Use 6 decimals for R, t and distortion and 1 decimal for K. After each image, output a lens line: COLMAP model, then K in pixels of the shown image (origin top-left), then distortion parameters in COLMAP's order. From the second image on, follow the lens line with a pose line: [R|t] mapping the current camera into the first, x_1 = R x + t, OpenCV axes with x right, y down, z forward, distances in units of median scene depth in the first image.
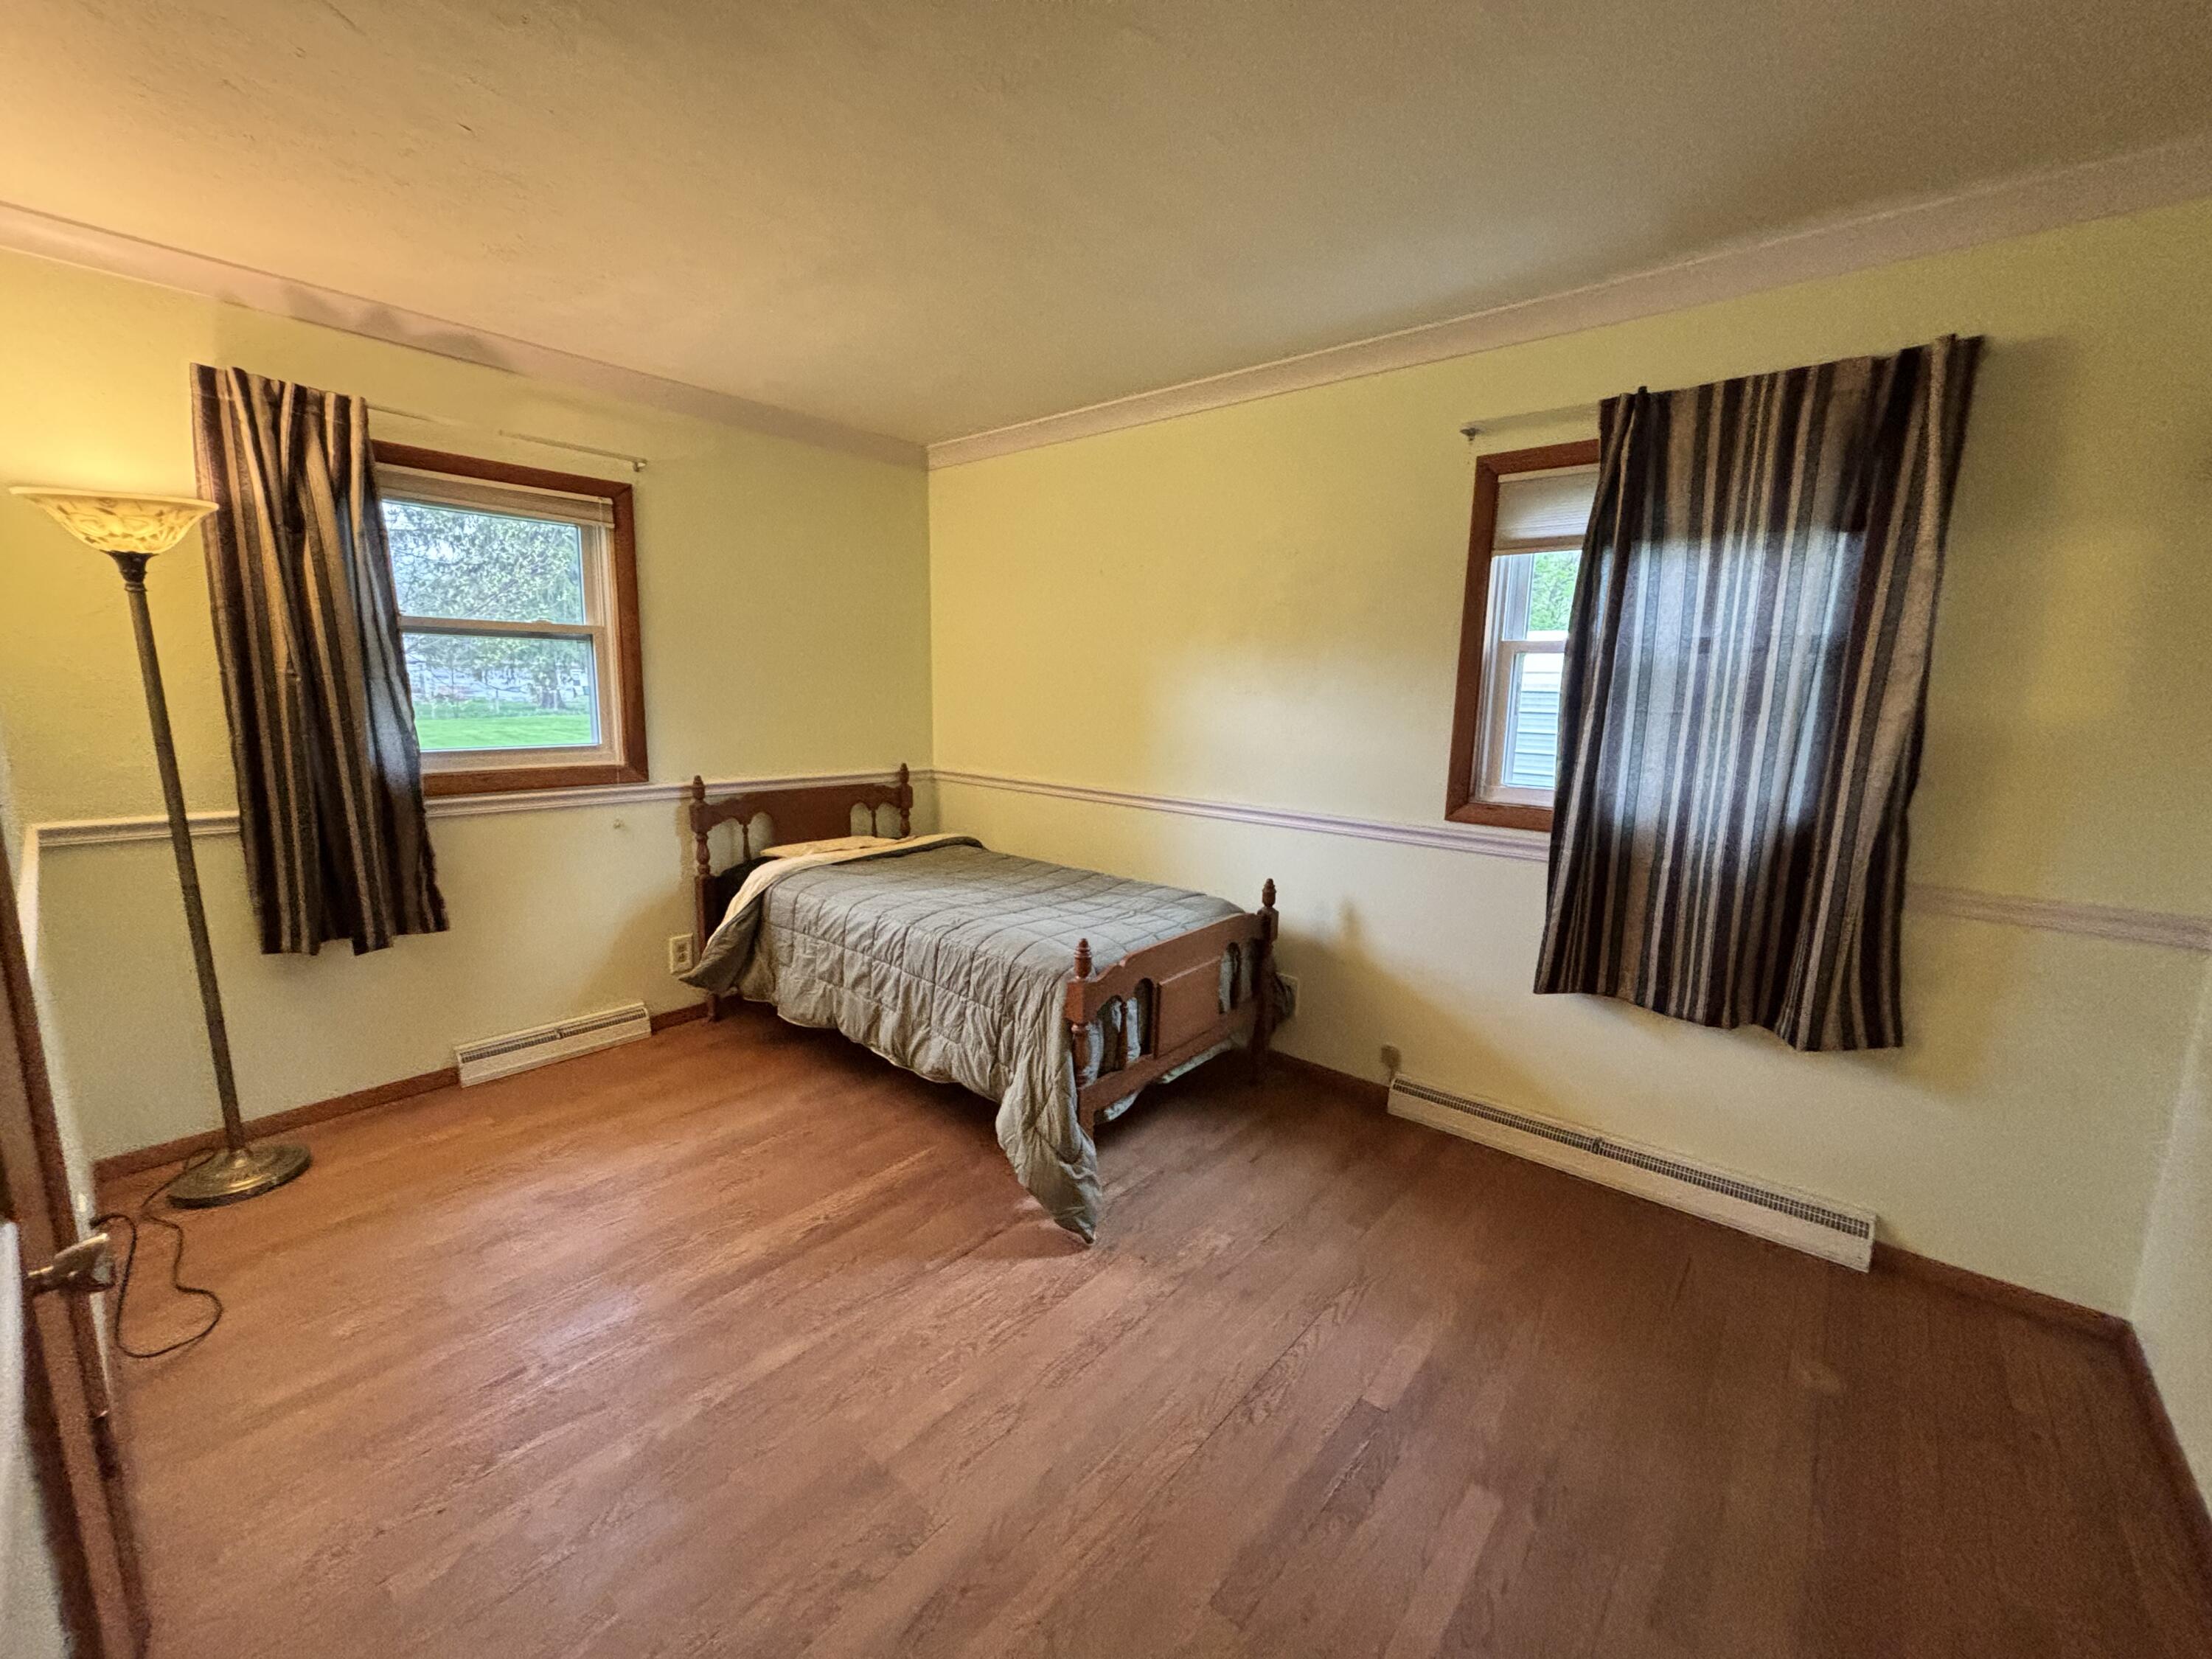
lens RADIAL K [[892.5, 0, 1109.6], [0, 892.5, 827.1], [0, 0, 1]] dist [0.004227, -0.000527]
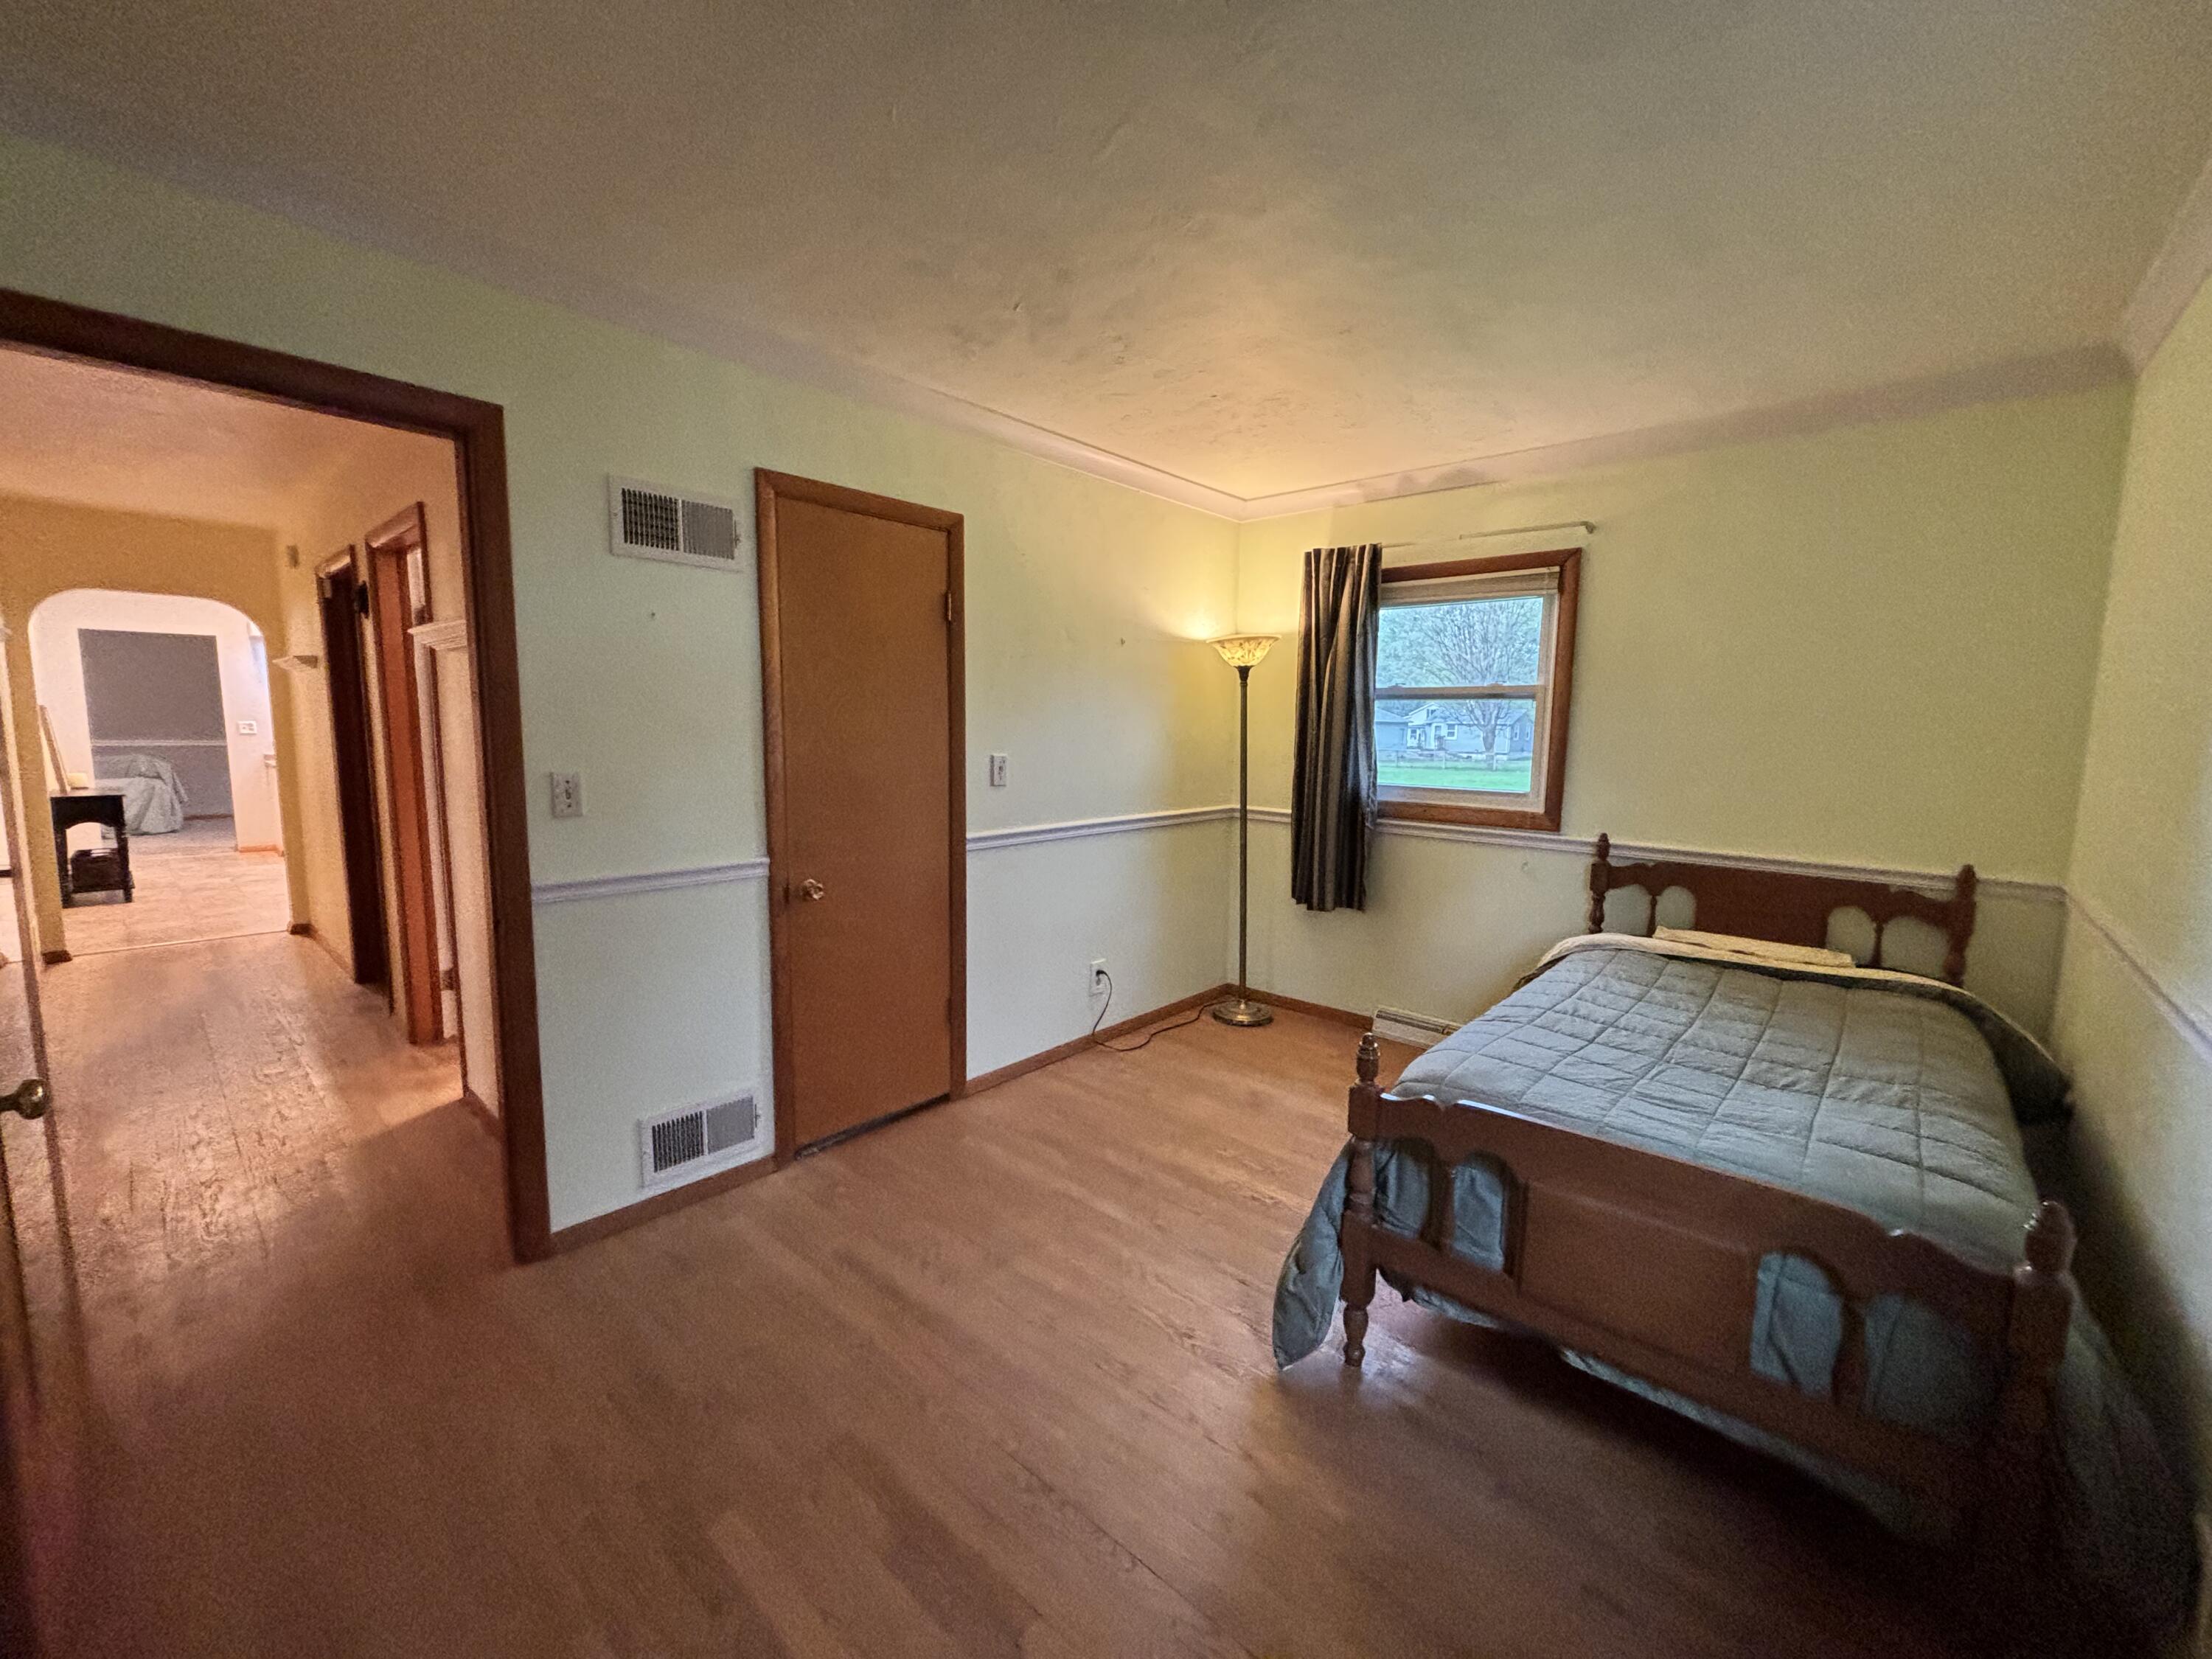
lens RADIAL K [[892.5, 0, 1108.1], [0, 892.5, 831.7], [0, 0, 1]] dist [0.004227, -0.000527]
pose [[-0.023835, 0.100131, -0.994689, 0.624379], [-0.174178, 0.979338, 0.102759, -0.080233], [0.984426, 0.175702, -0.005902, 0.595457]]
